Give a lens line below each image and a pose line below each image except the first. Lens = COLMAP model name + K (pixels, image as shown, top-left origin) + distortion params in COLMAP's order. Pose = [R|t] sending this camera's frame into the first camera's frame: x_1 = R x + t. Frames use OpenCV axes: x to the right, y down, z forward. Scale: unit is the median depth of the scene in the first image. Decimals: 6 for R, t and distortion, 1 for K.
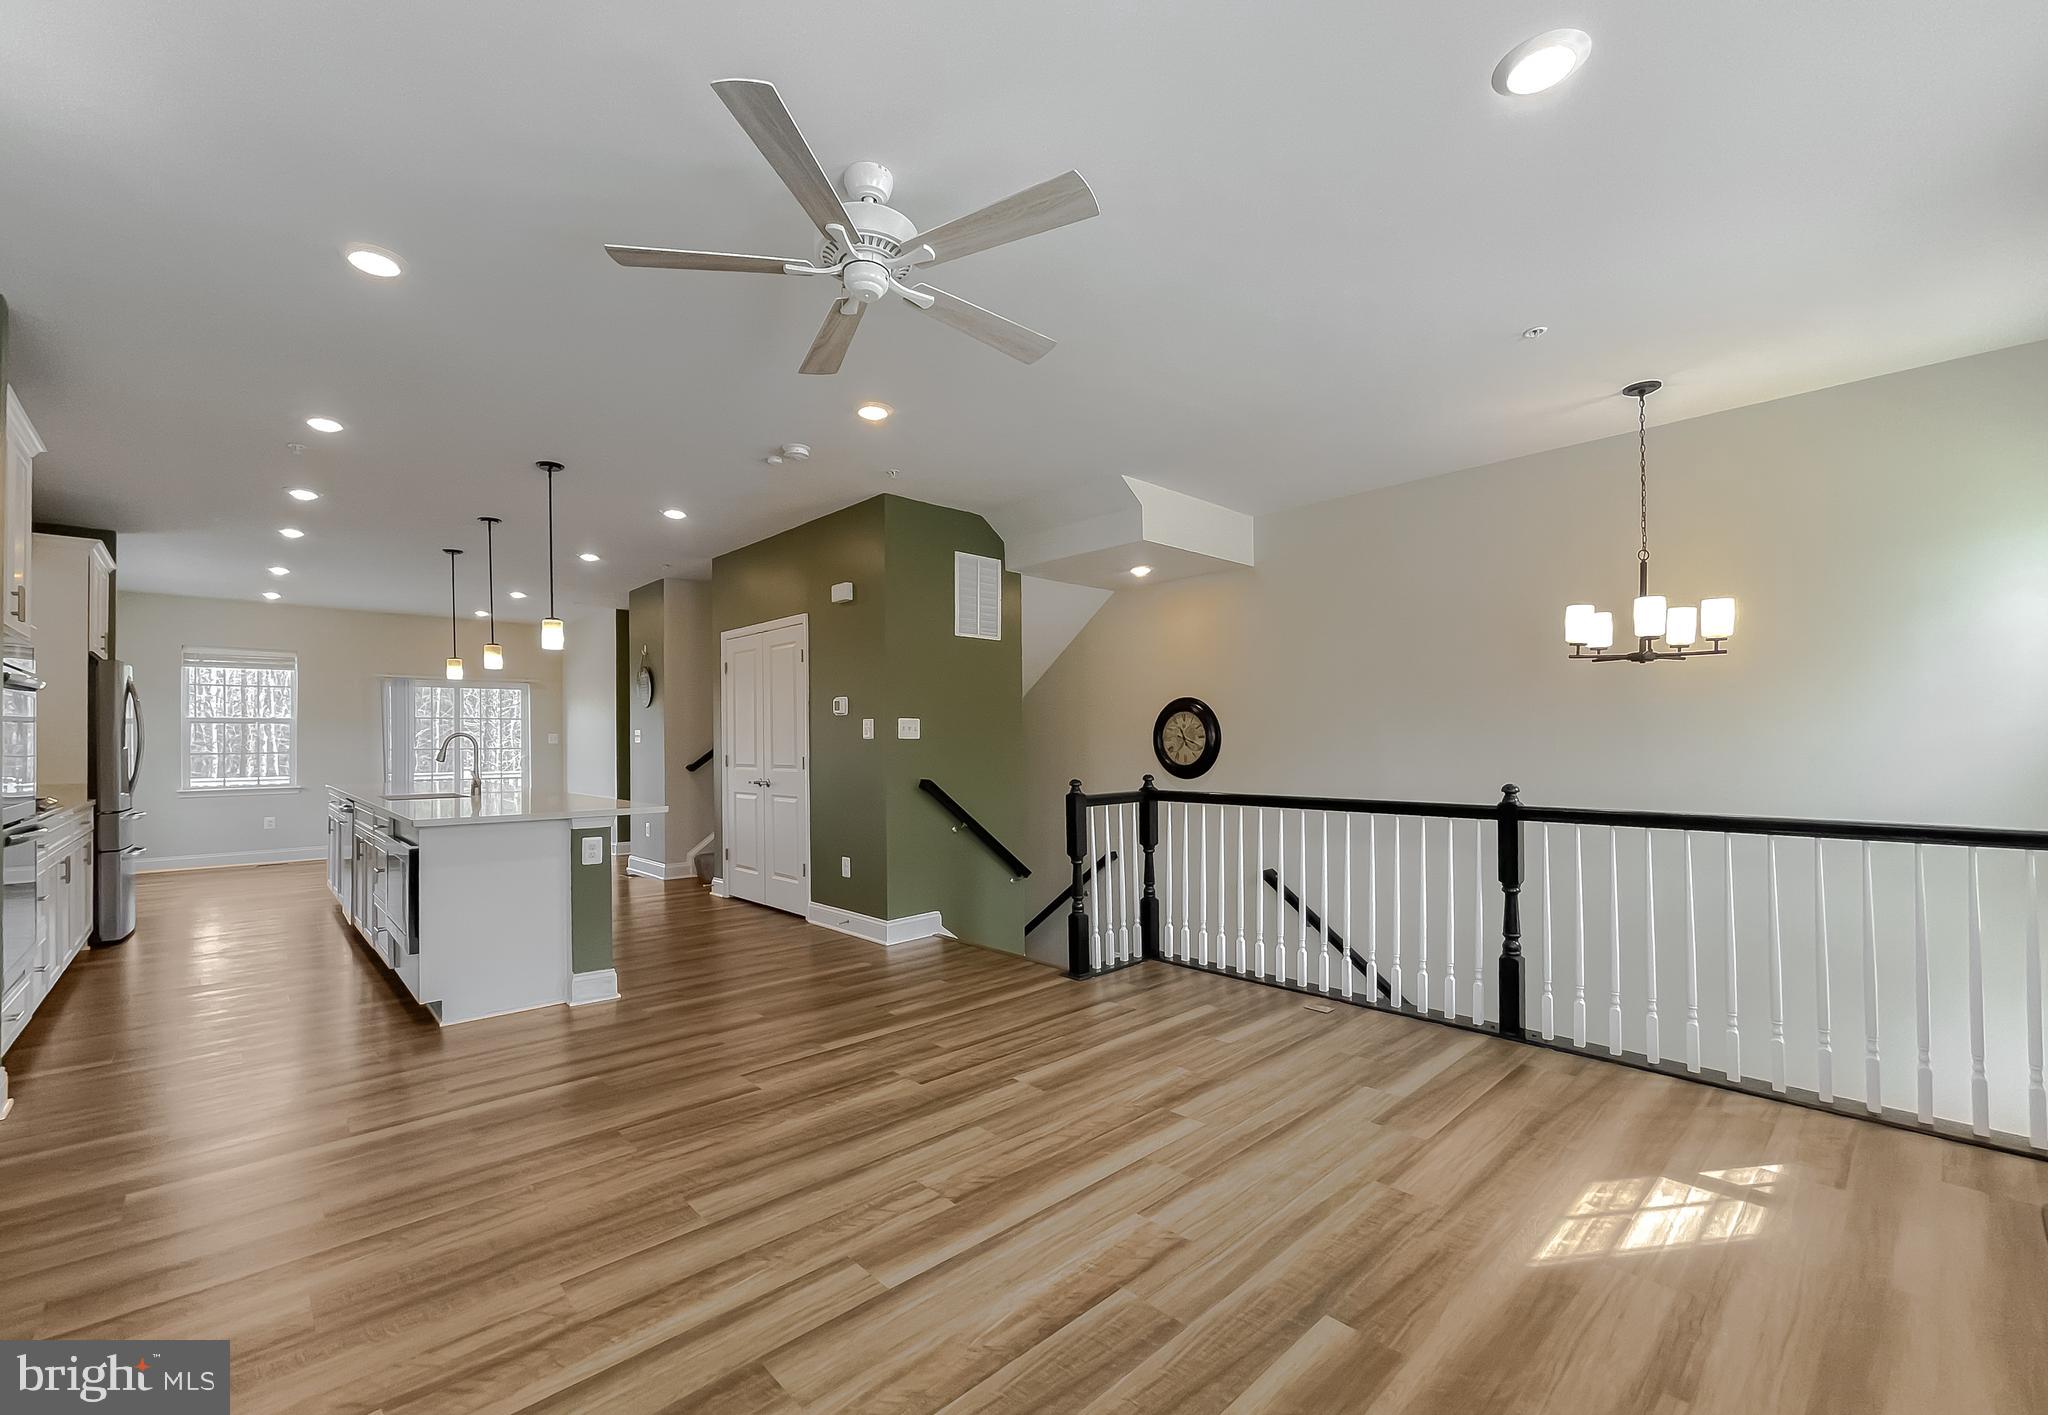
lens RADIAL K [[860.5, 0, 1016.1], [0, 860.5, 731.4], [0, 0, 1]] dist [-0.005027, 0.001280]
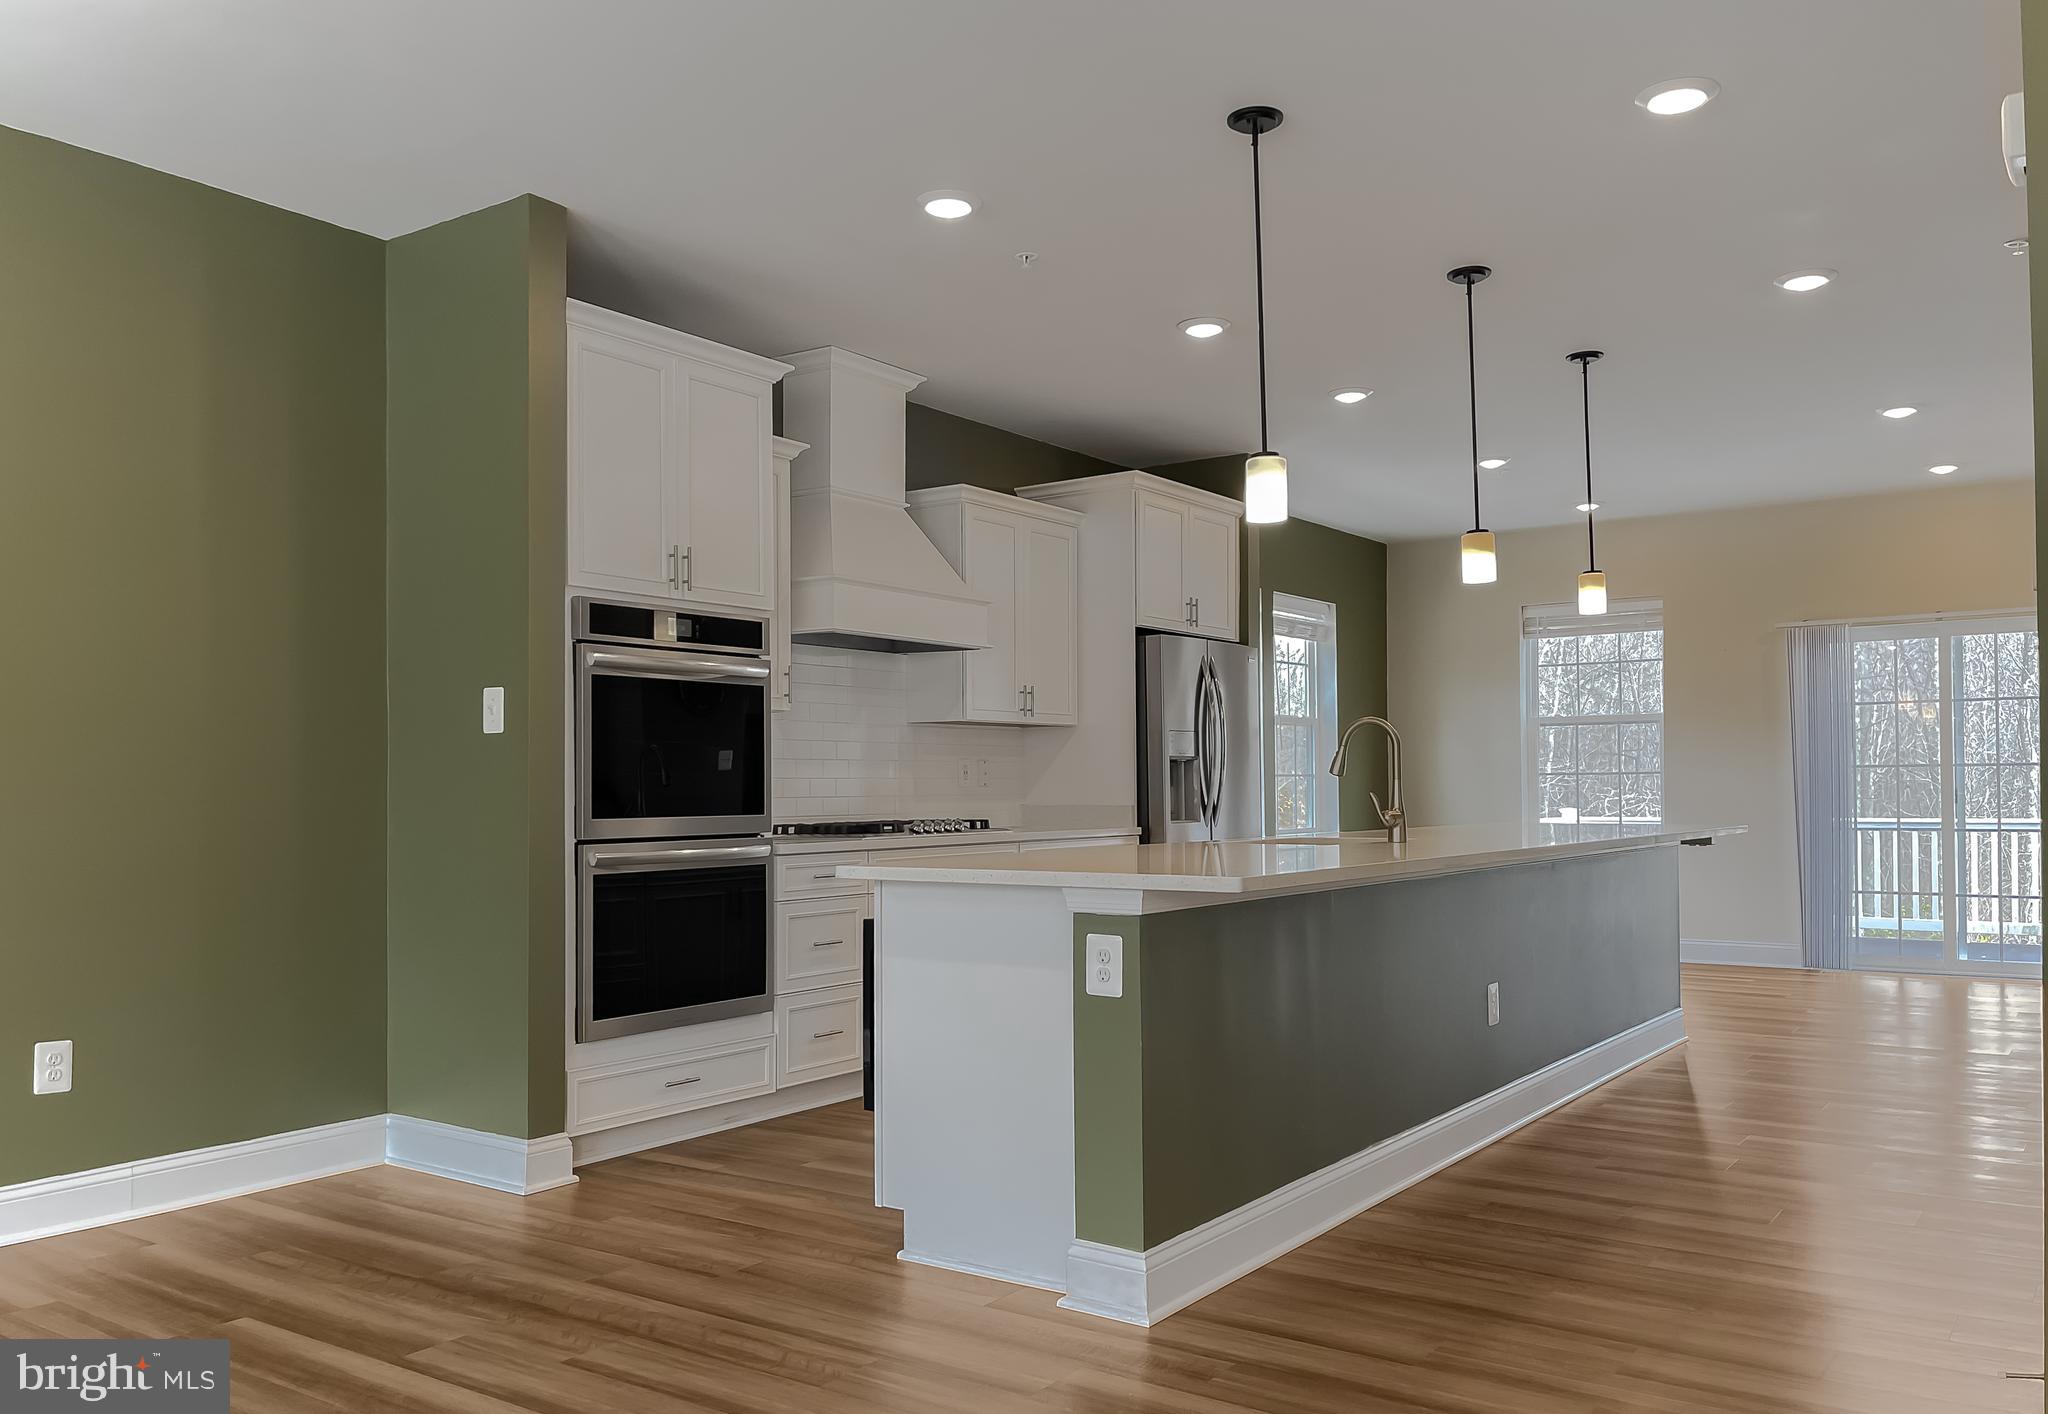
lens RADIAL K [[1604.5, 0, 1029.9], [0, 1604.5, 747.7], [0, 0, 1]] dist [0.060374, -0.061365]
pose [[0.200684, -0.020625, -0.979439, 0.270461], [0.020135, 0.999654, -0.016925, 0.036309], [0.979449, -0.016325, 0.201030, 0.713503]]
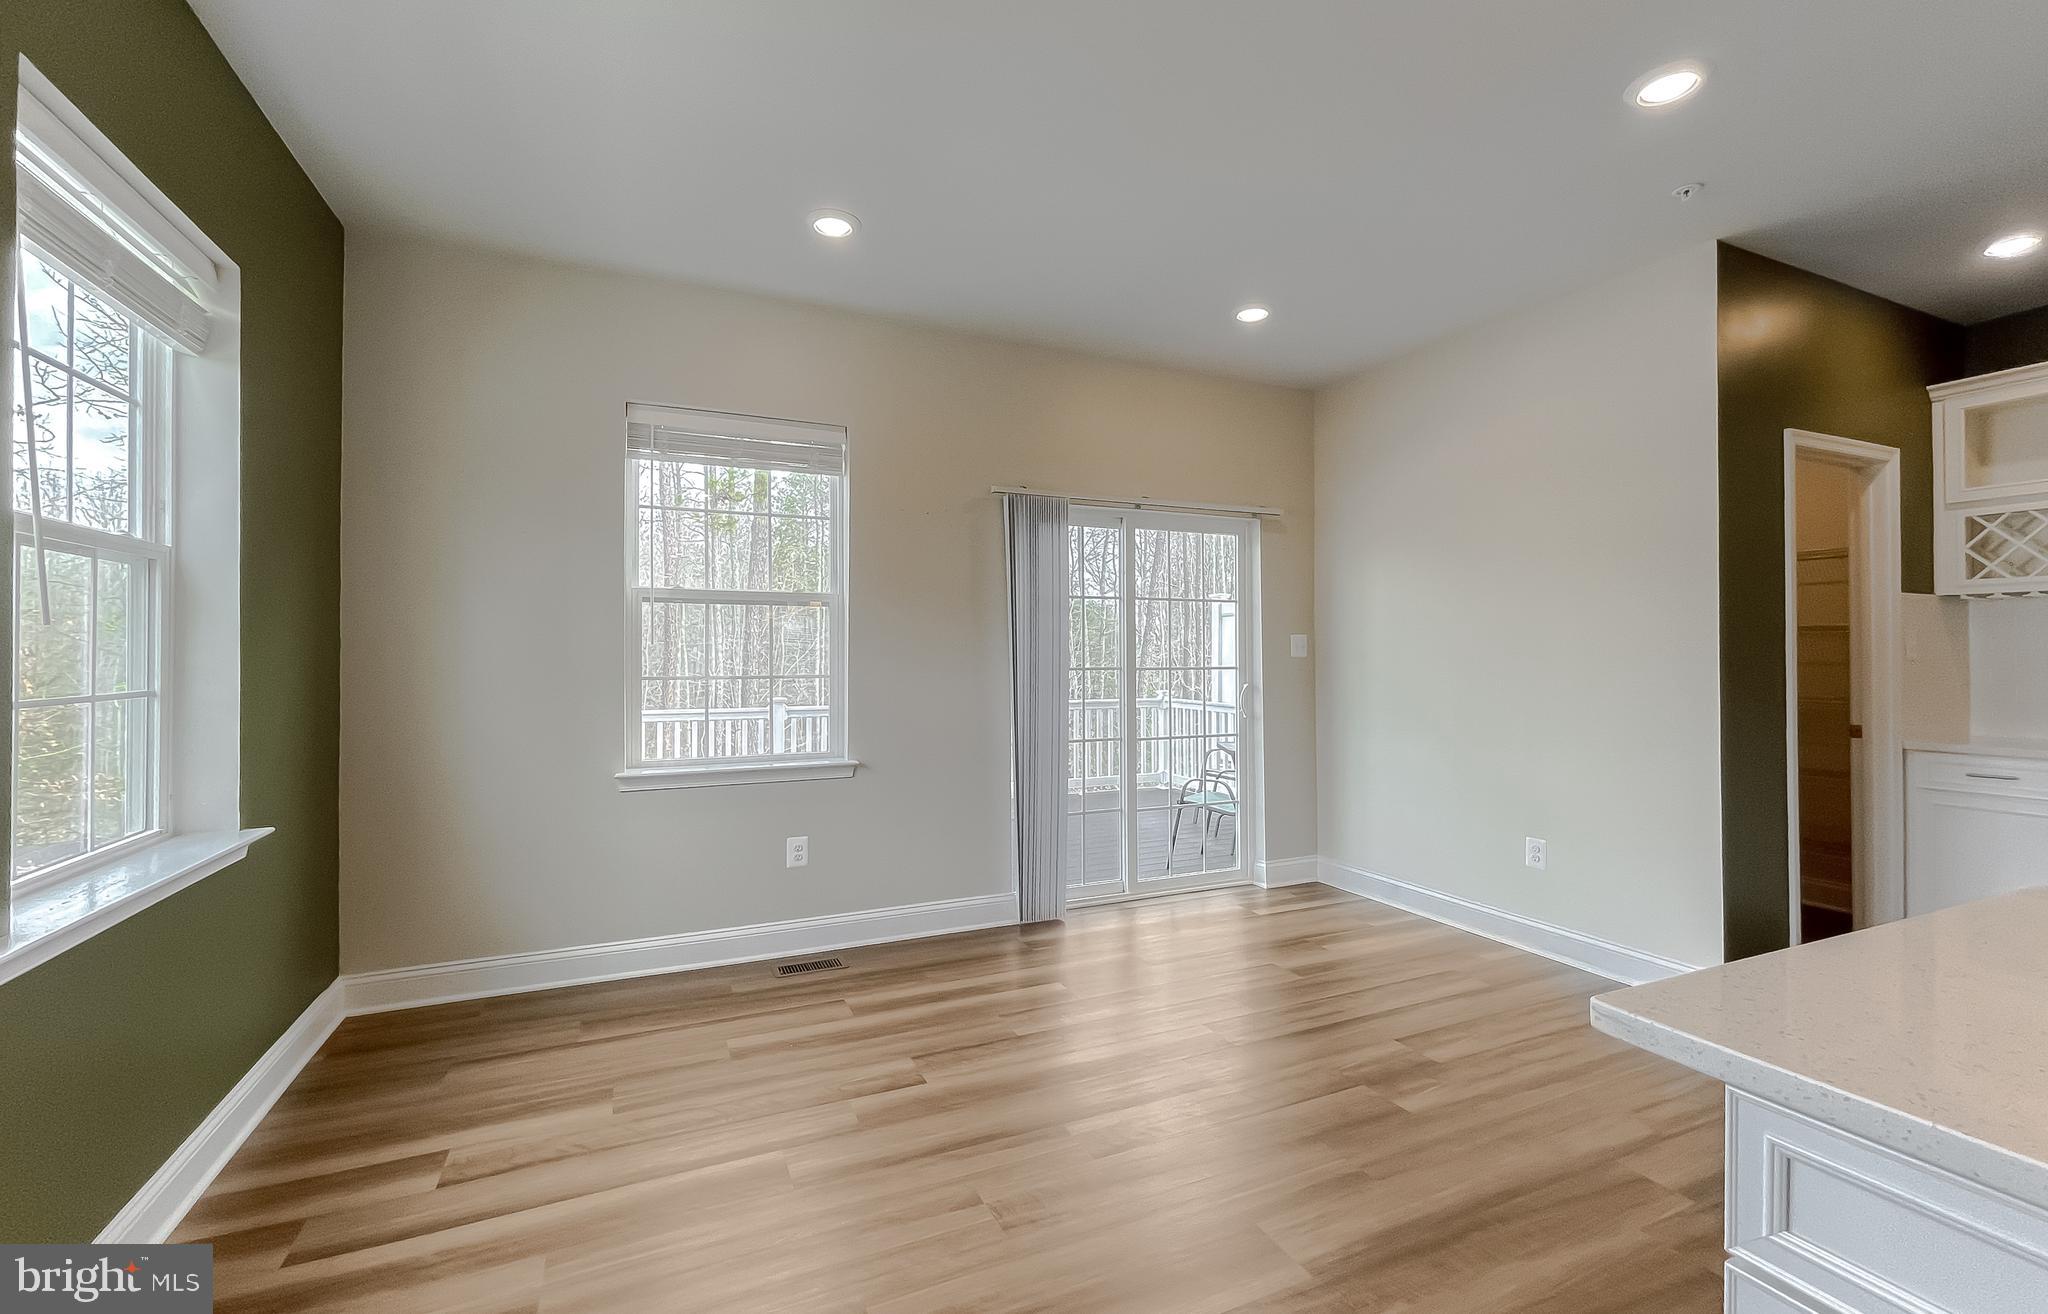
lens RADIAL K [[855.6, 0, 1015.9], [0, 855.6, 647.9], [0, 0, 1]] dist [-0.003353, 0.000343]
pose [[0.946435, 0.001409, -0.322892, -1.244920], [-0.001295, 0.999999, 0.000567, 0.021795], [0.322892, -0.000118, 0.946436, 1.261917]]
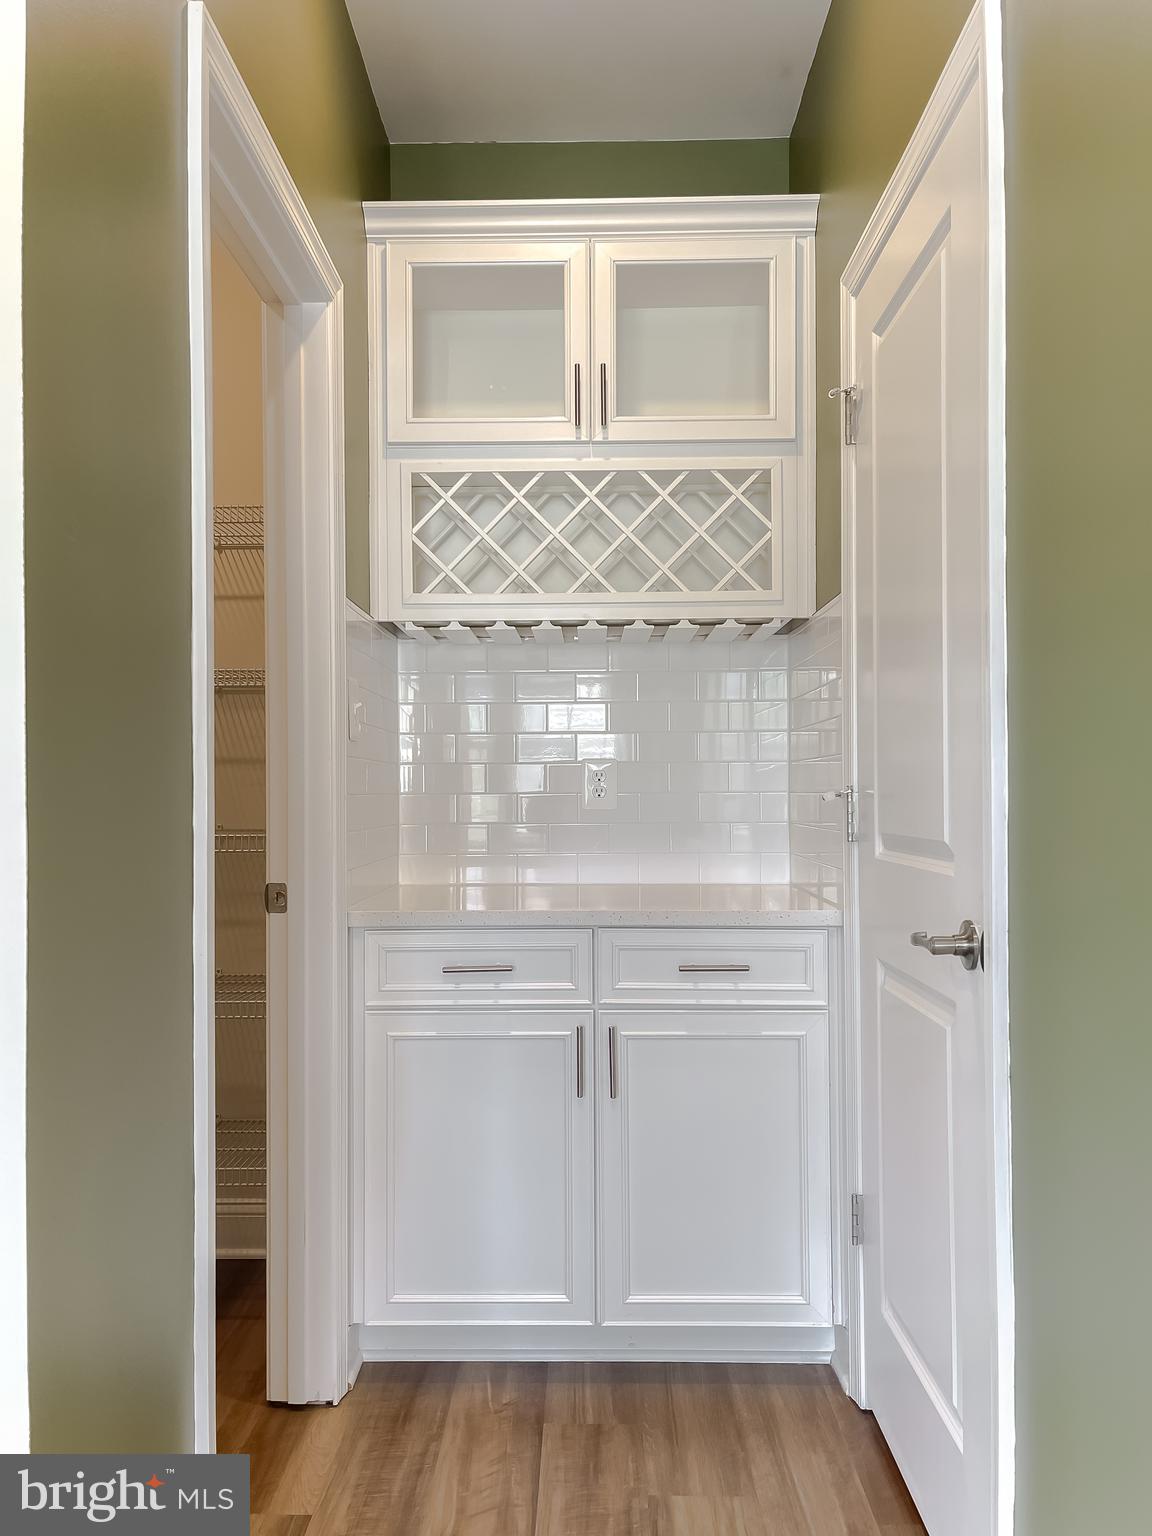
lens RADIAL K [[1204.2, 0, 566.0], [0, 1204.2, 778.0], [0, 0, 1]] dist [0.058205, -0.047829]
pose [[0.697003, 0.013187, 0.716947, -1.041816], [-0.011797, 0.999906, -0.006923, 0.050669], [-0.716971, -0.003633, 0.697094, 1.810970]]
